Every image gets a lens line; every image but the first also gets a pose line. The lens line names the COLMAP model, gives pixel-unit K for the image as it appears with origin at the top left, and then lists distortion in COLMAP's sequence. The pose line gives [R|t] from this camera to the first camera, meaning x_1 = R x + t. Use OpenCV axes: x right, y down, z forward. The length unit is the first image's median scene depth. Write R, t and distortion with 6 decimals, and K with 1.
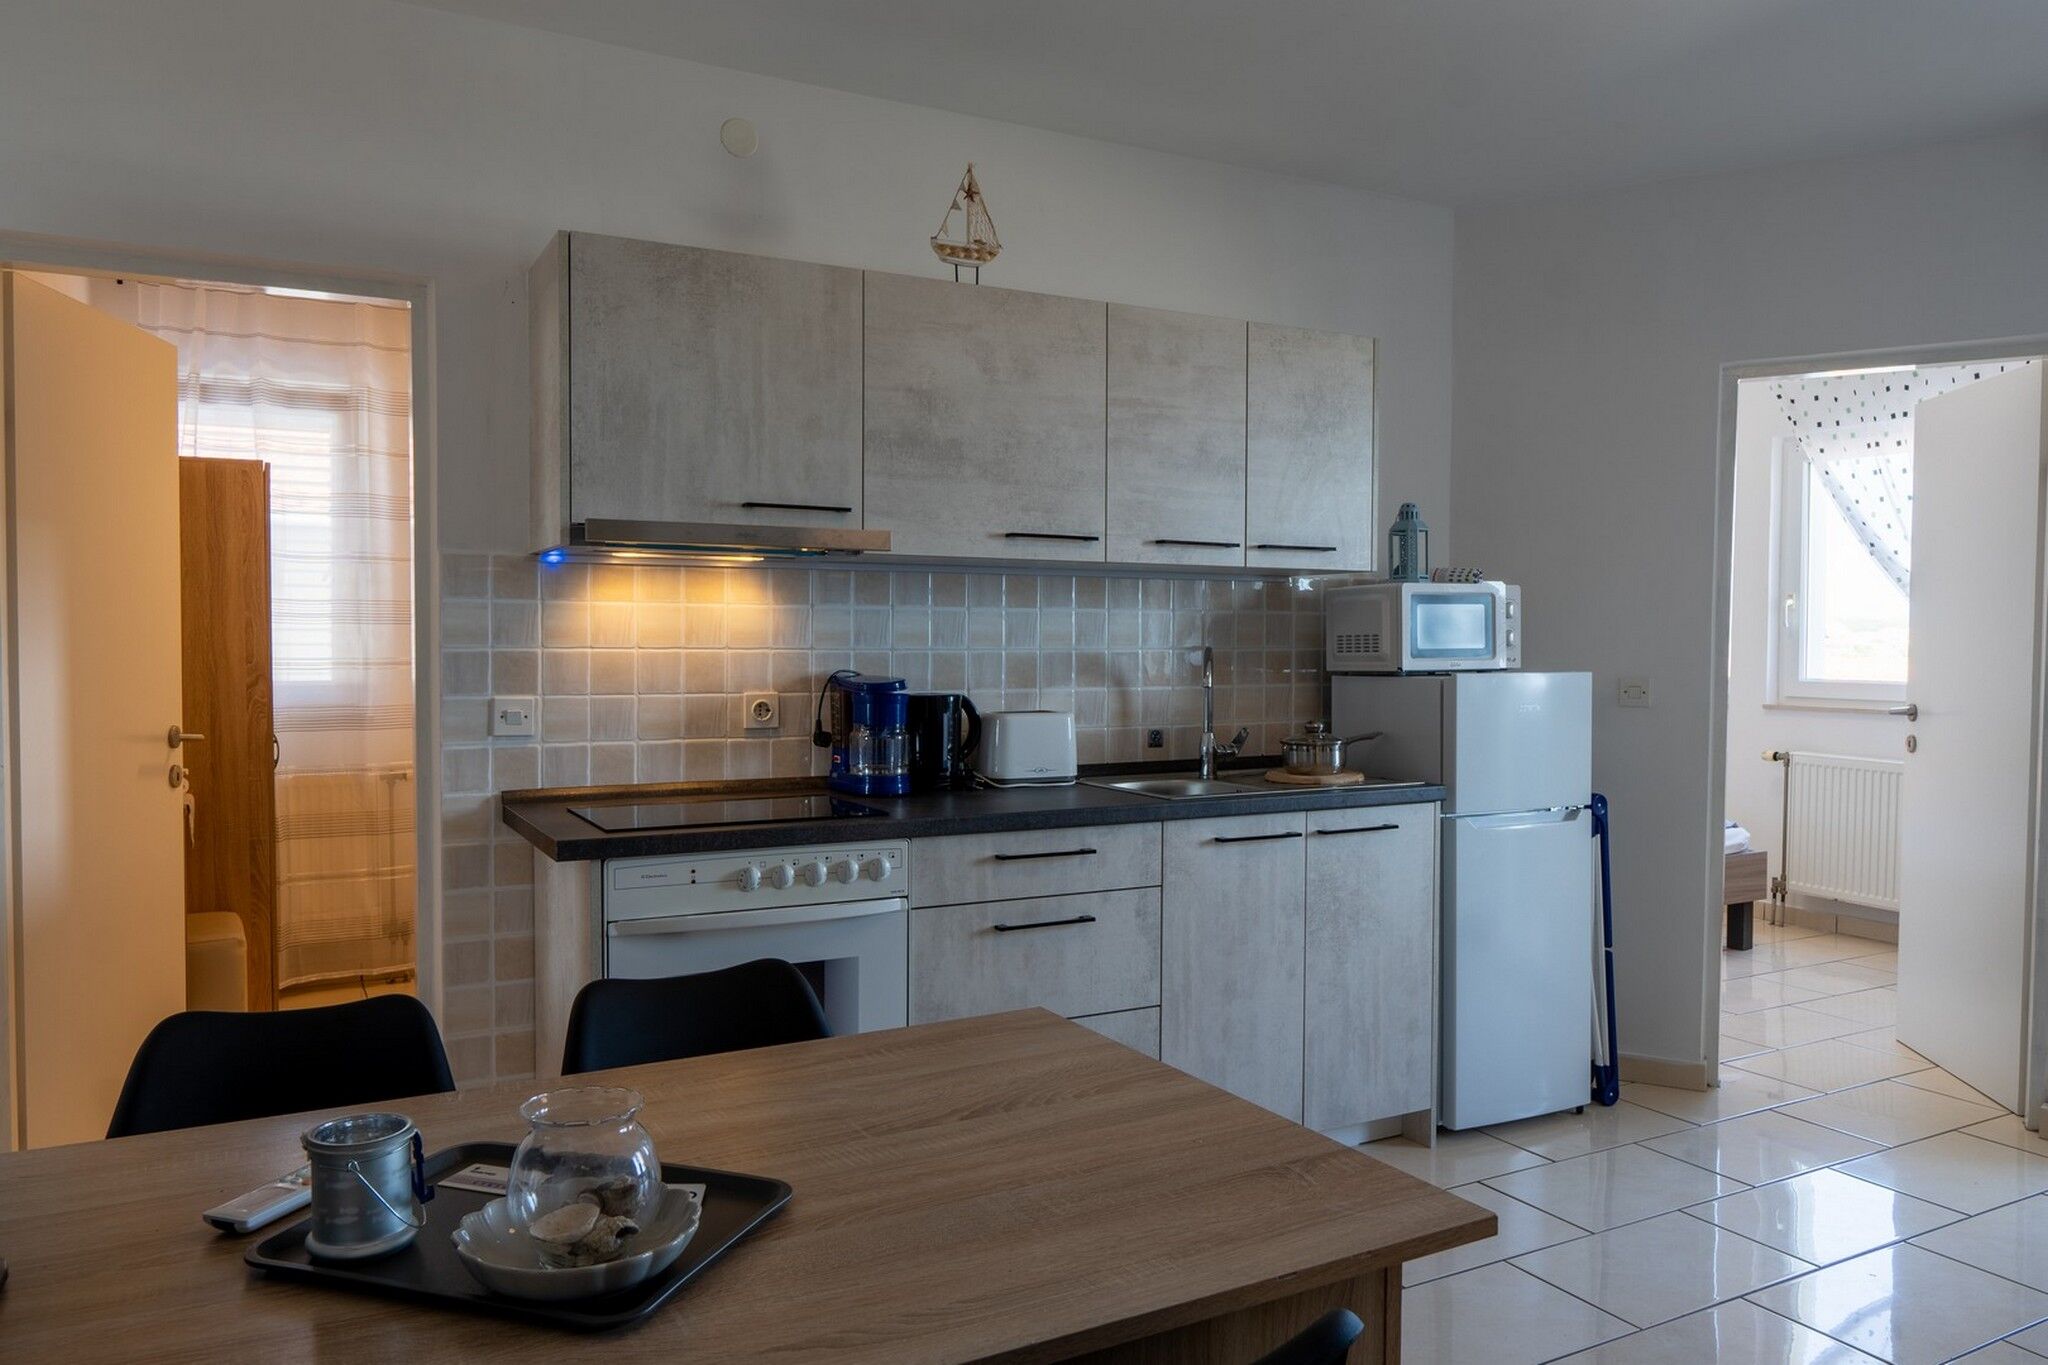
lens RADIAL K [[1428.2, 0, 1016.4], [0, 1428.2, 682.1], [0, 0, 1]] dist [0.003616, -0.005453]
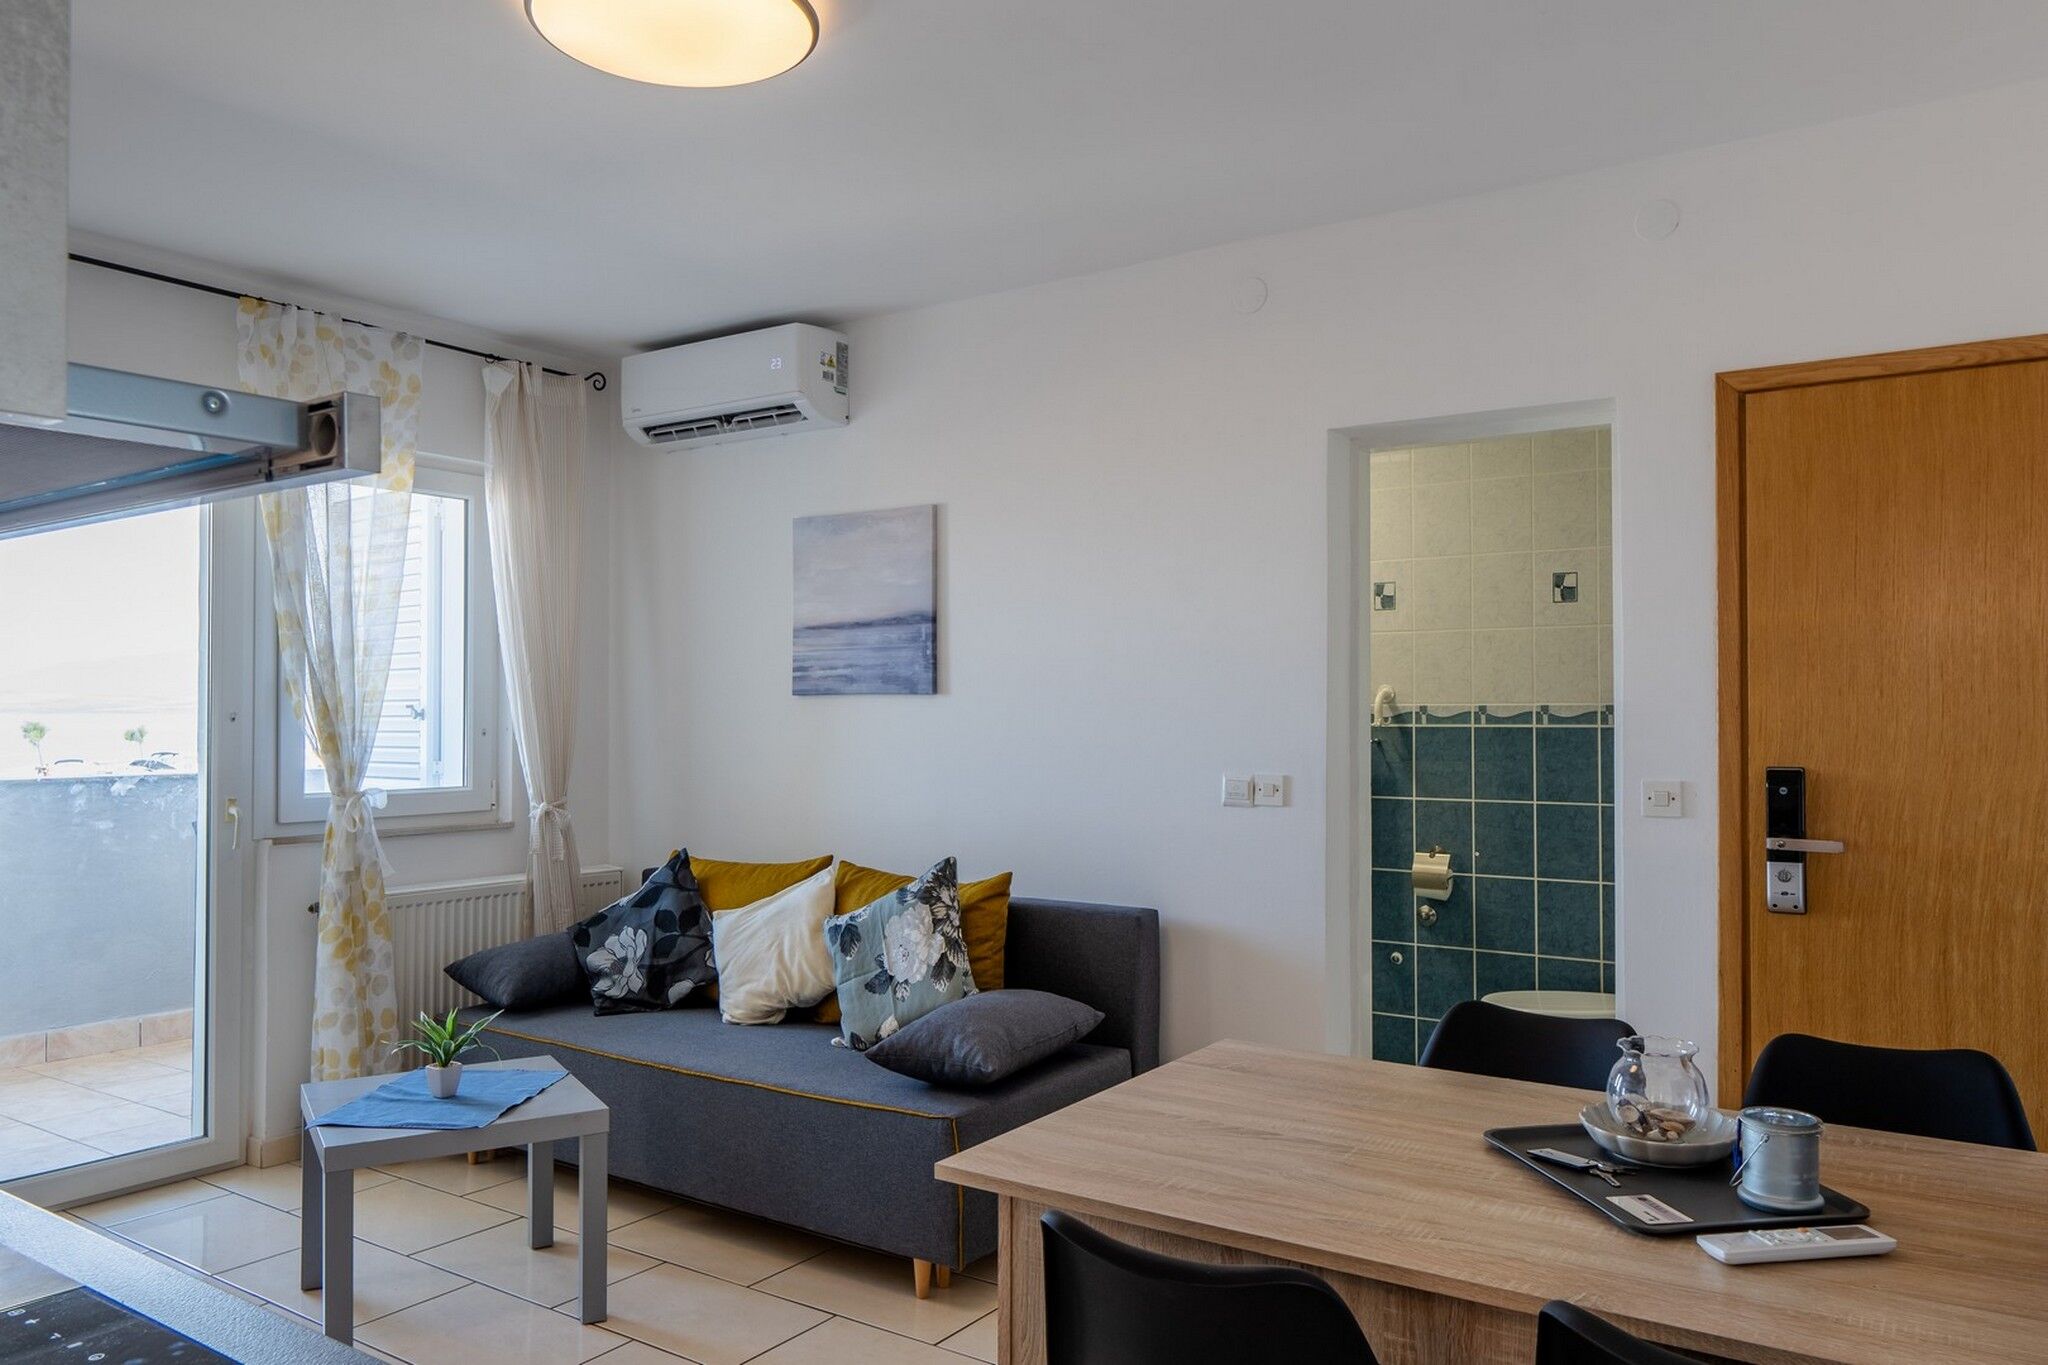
lens RADIAL K [[1437.7, 0, 1030.2], [0, 1437.7, 684.8], [0, 0, 1]] dist [0.006885, -0.027789]
pose [[-0.465070, 0.014896, 0.885149, -0.474889], [0.027785, 0.999611, -0.002223, -0.040132], [-0.884838, 0.023560, -0.465303, 0.796875]]
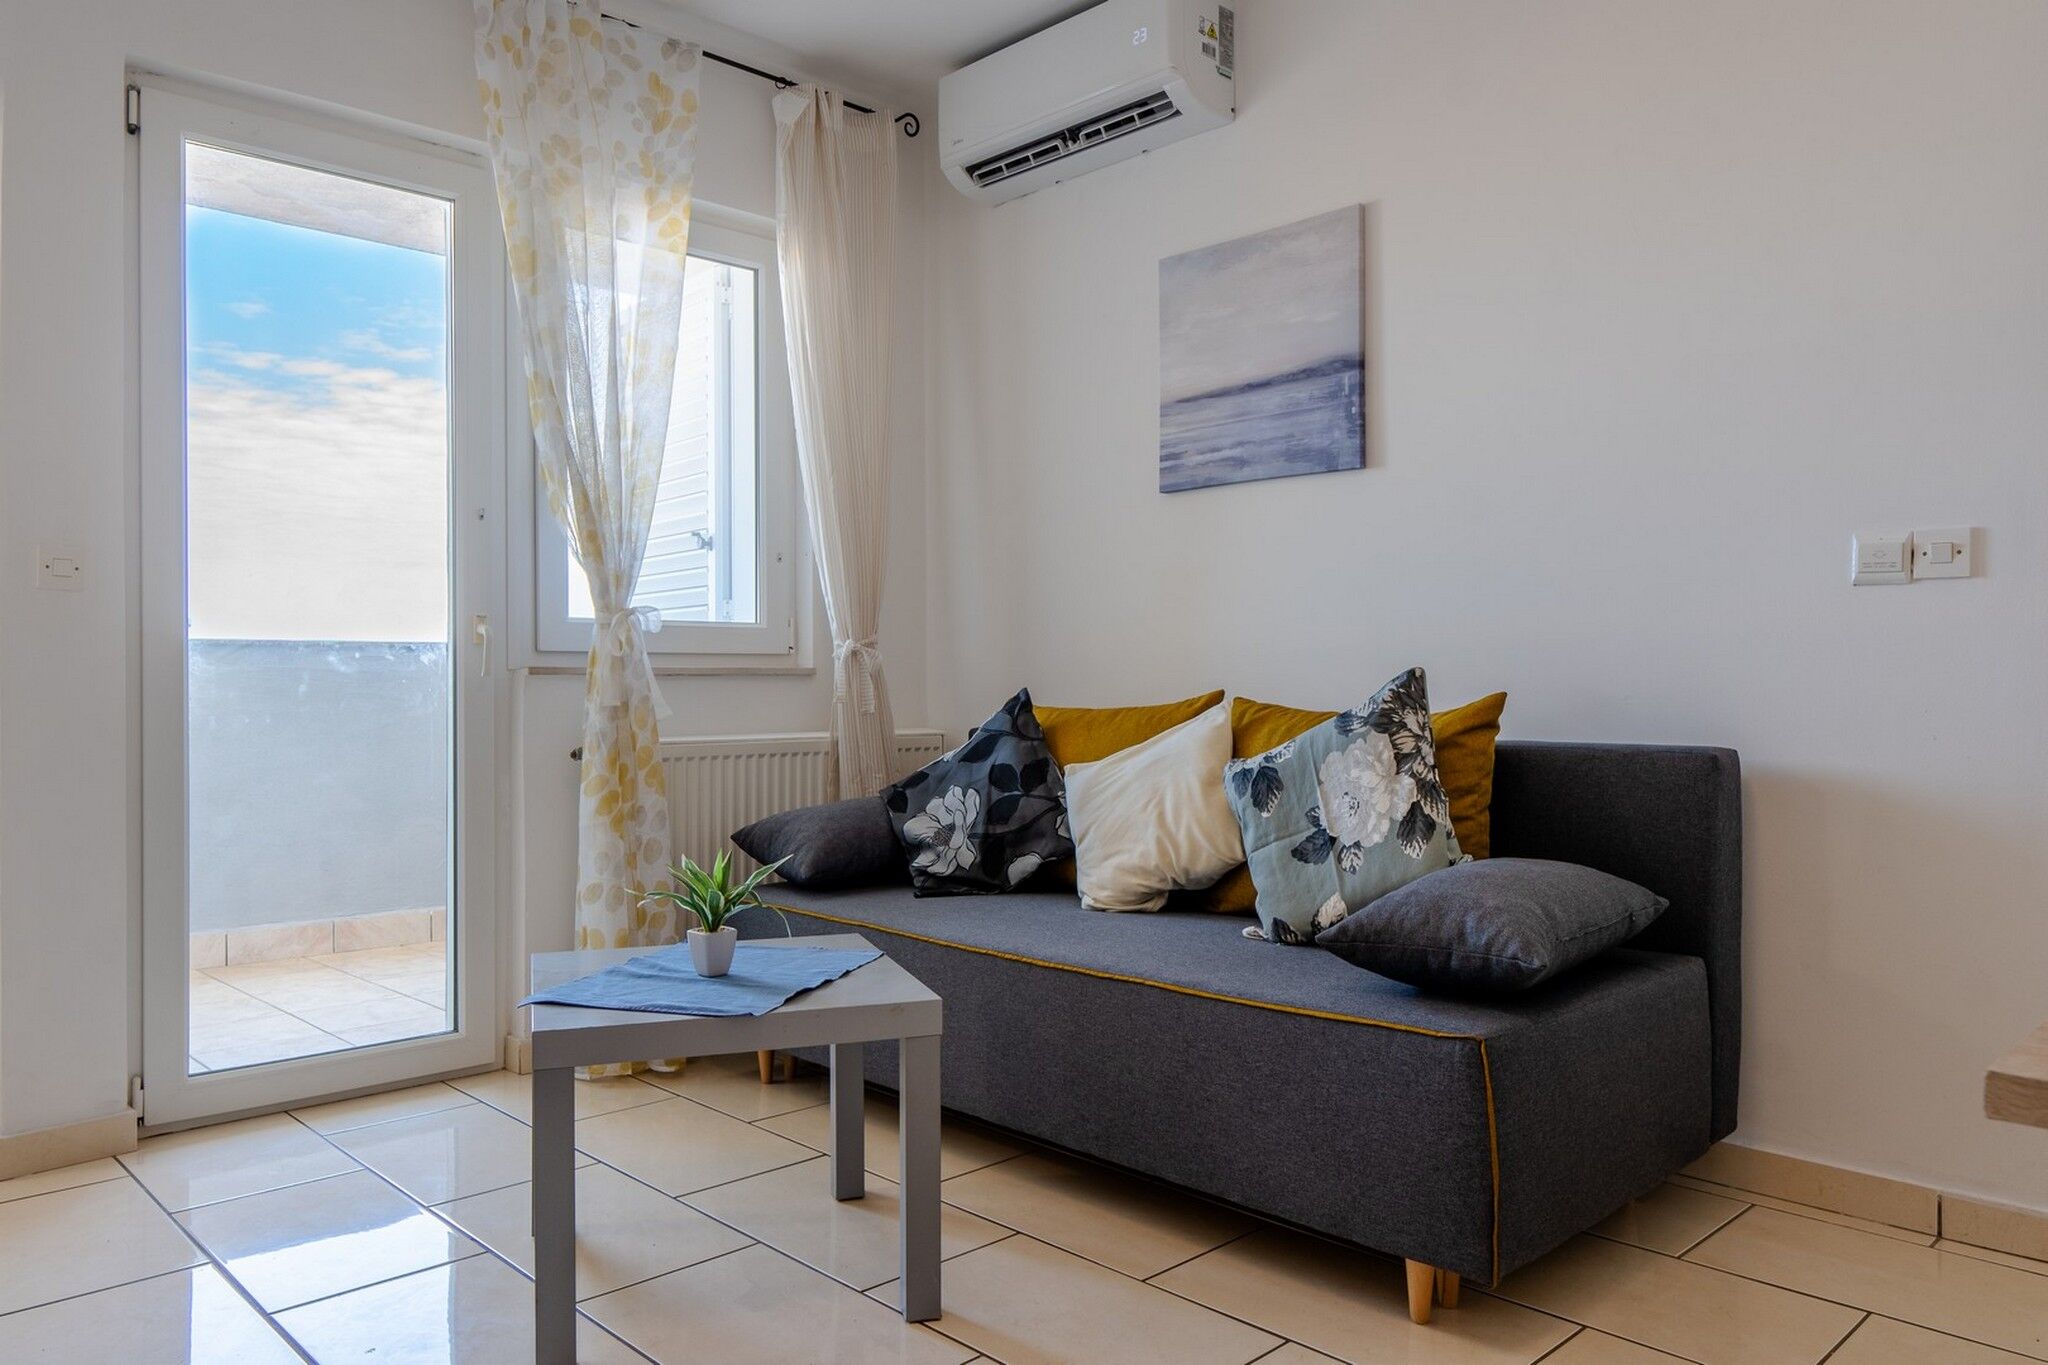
lens RADIAL K [[1426.7, 0, 1031.2], [0, 1426.7, 684.1], [0, 0, 1]] dist [-0.009173, -0.006255]
pose [[-0.273109, -0.004015, 0.961975, -0.119111], [0.035477, 0.999269, 0.014243, 0.081660], [-0.961329, 0.038017, -0.272767, 0.735251]]
